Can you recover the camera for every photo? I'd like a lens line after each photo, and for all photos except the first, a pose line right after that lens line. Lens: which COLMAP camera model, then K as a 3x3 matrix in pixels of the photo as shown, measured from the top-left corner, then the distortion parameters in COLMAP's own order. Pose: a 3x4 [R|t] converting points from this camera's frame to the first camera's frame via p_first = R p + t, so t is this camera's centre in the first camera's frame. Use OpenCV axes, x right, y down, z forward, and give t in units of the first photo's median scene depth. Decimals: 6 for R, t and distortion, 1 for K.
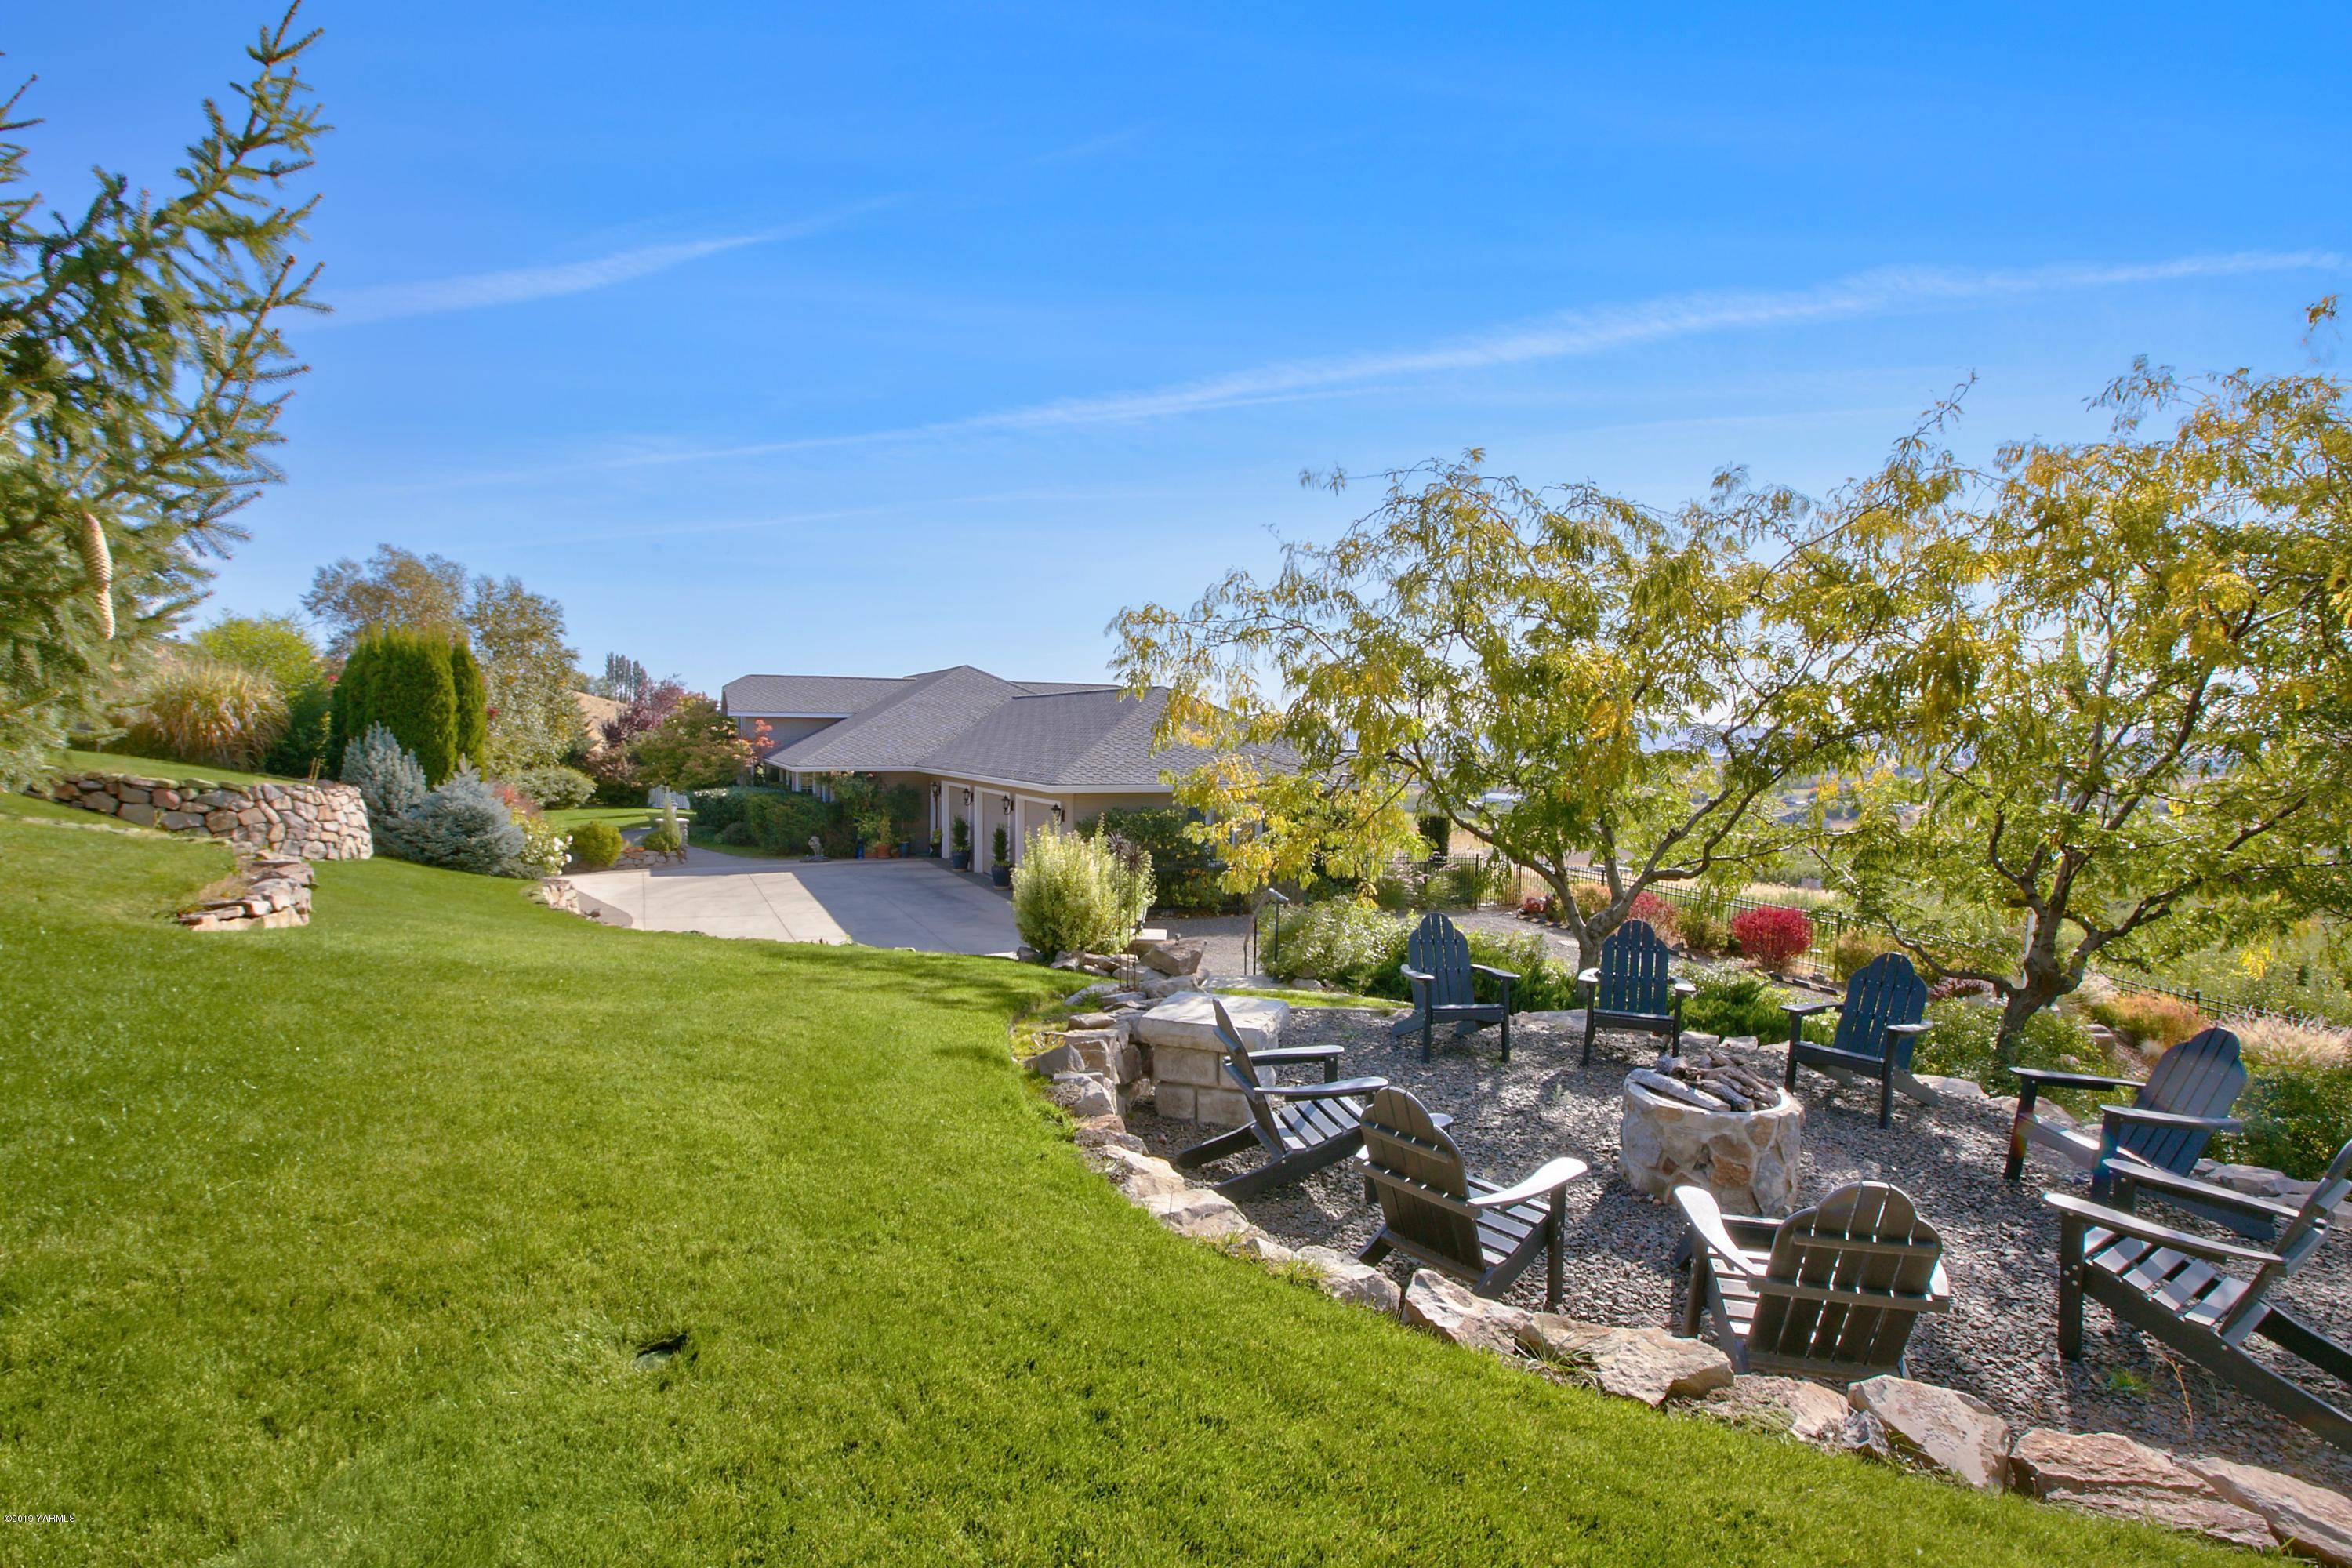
lens RADIAL K [[1091.1, 0, 1164.6], [0, 1091.1, 789.5], [0, 0, 1]] dist [0.001476, 0.000357]
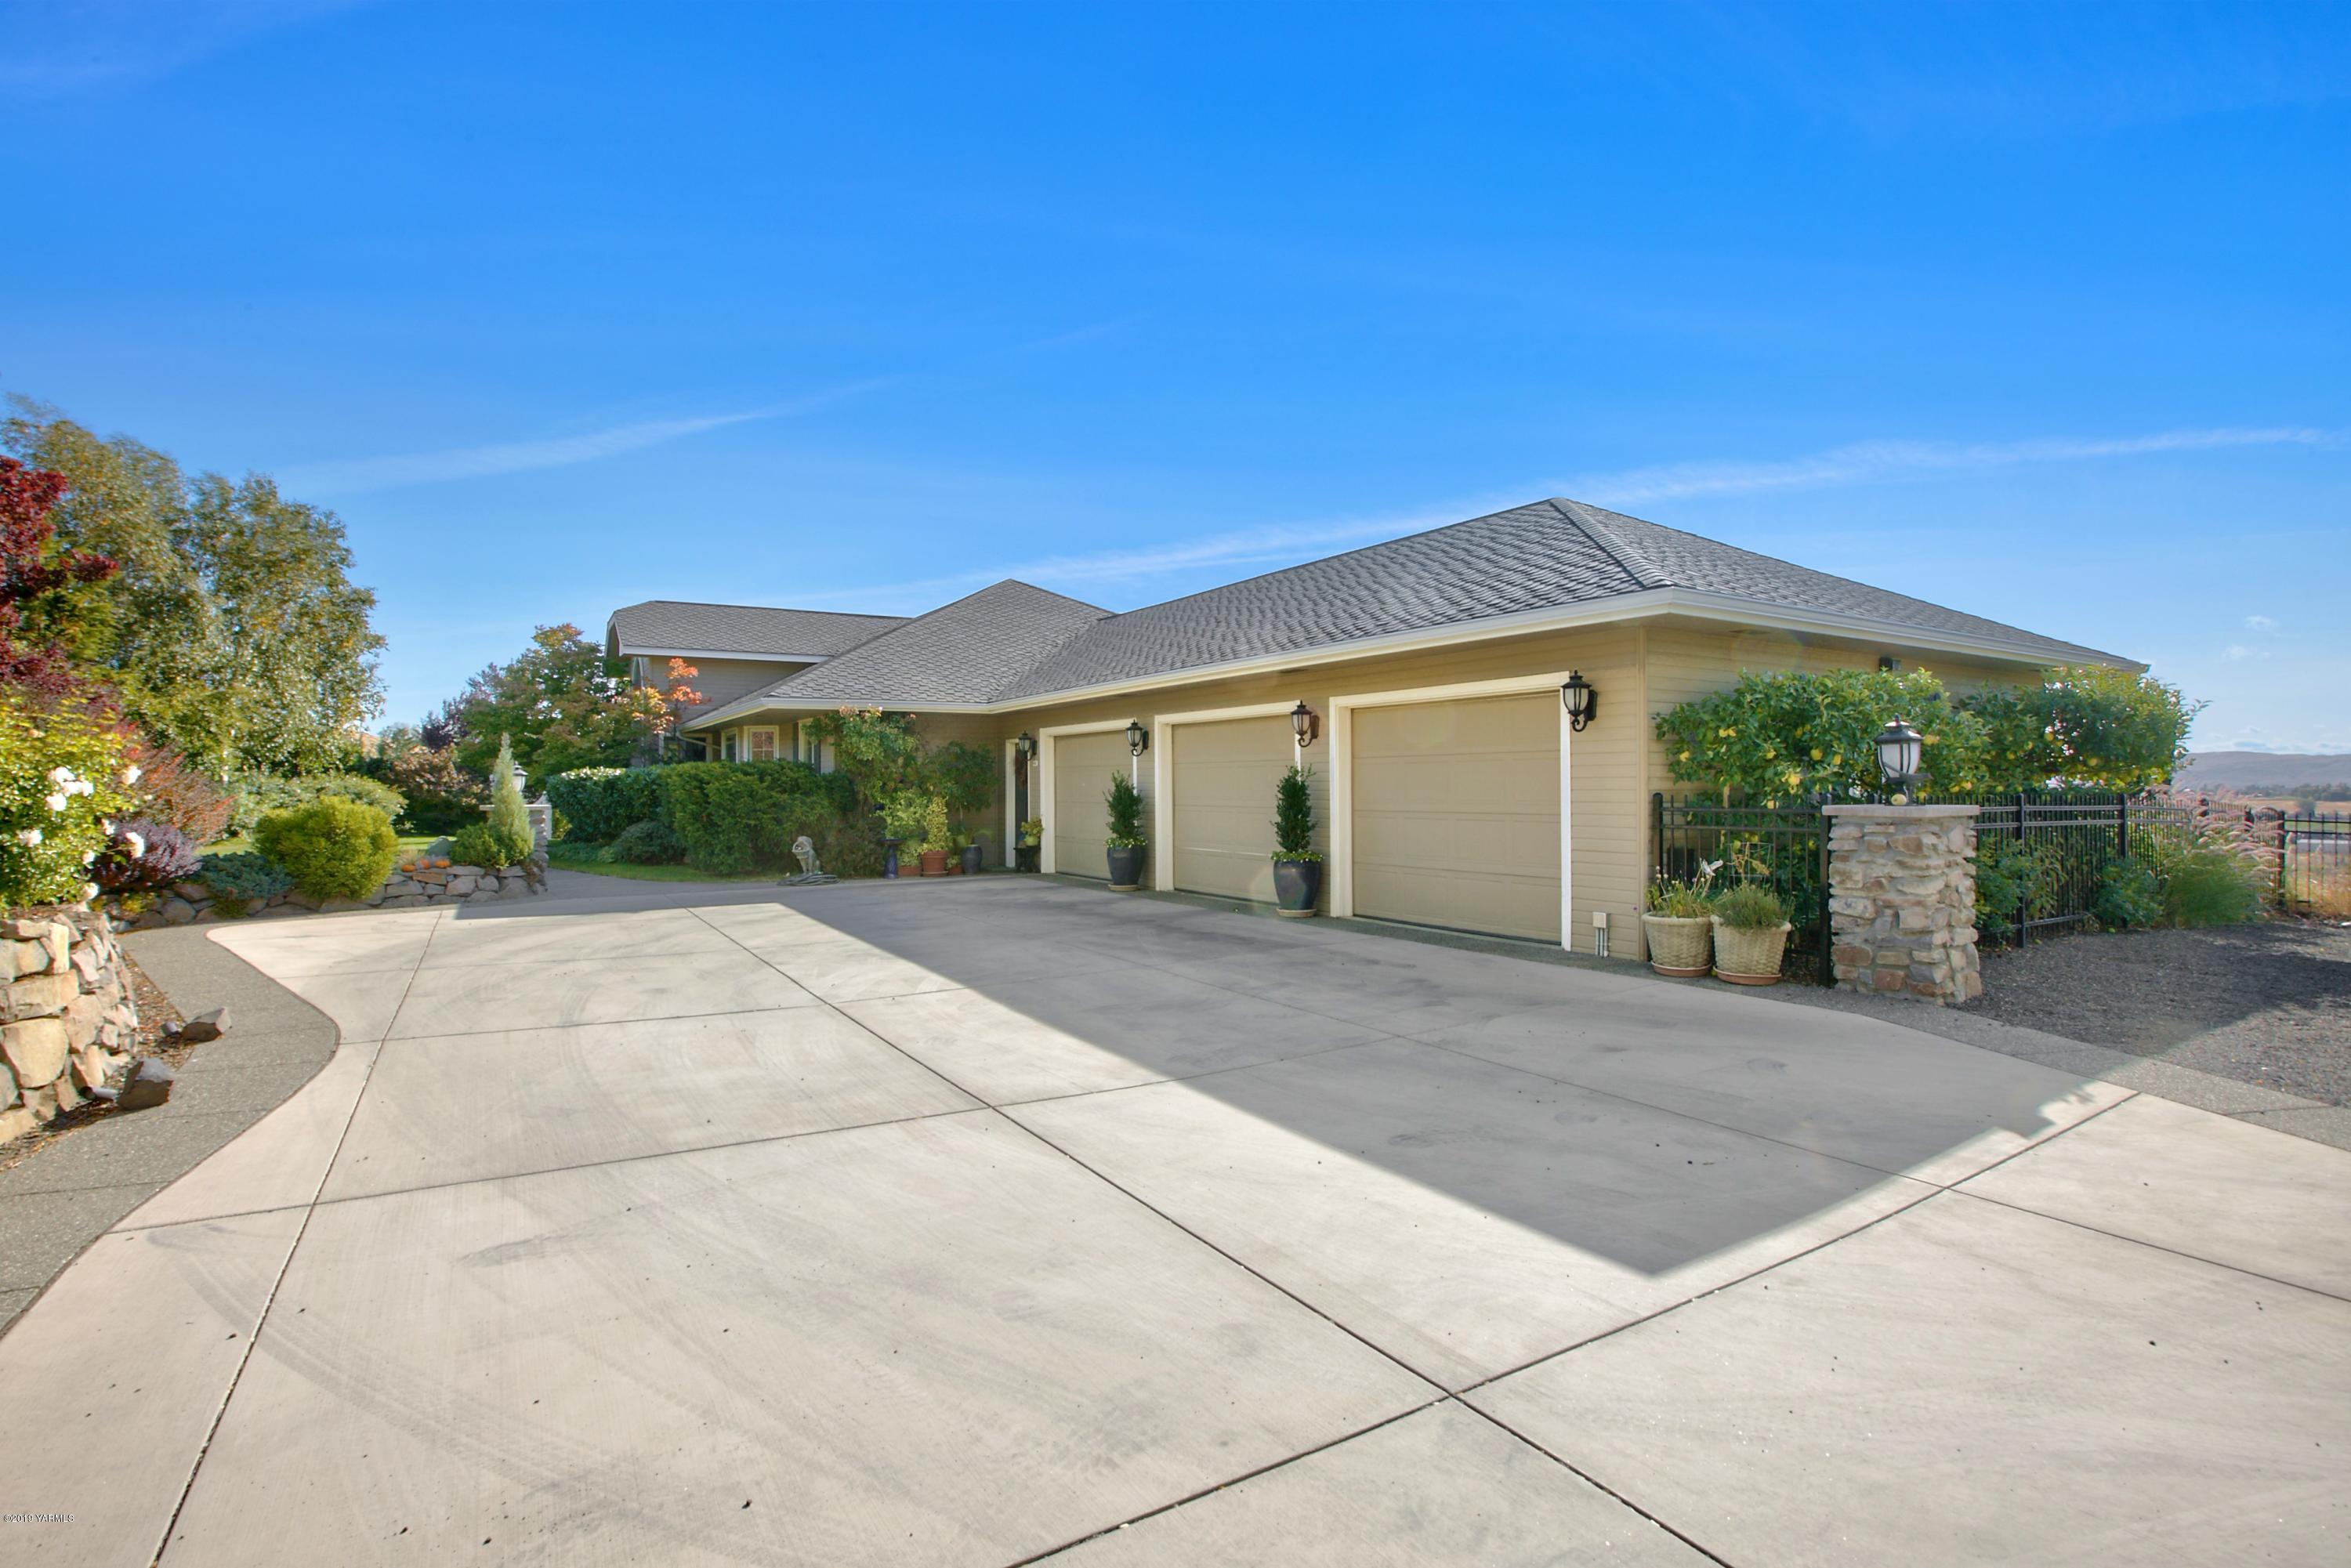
lens RADIAL K [[1090.6, 0, 1183.8], [0, 1090.6, 786.5], [0, 0, 1]] dist [0.001476, 0.000357]
pose [[0.993154, -0.019677, 0.115141, -0.168331], [0.024616, 0.998830, -0.041633, 0.038158], [-0.114187, 0.044182, 0.992476, 0.385942]]
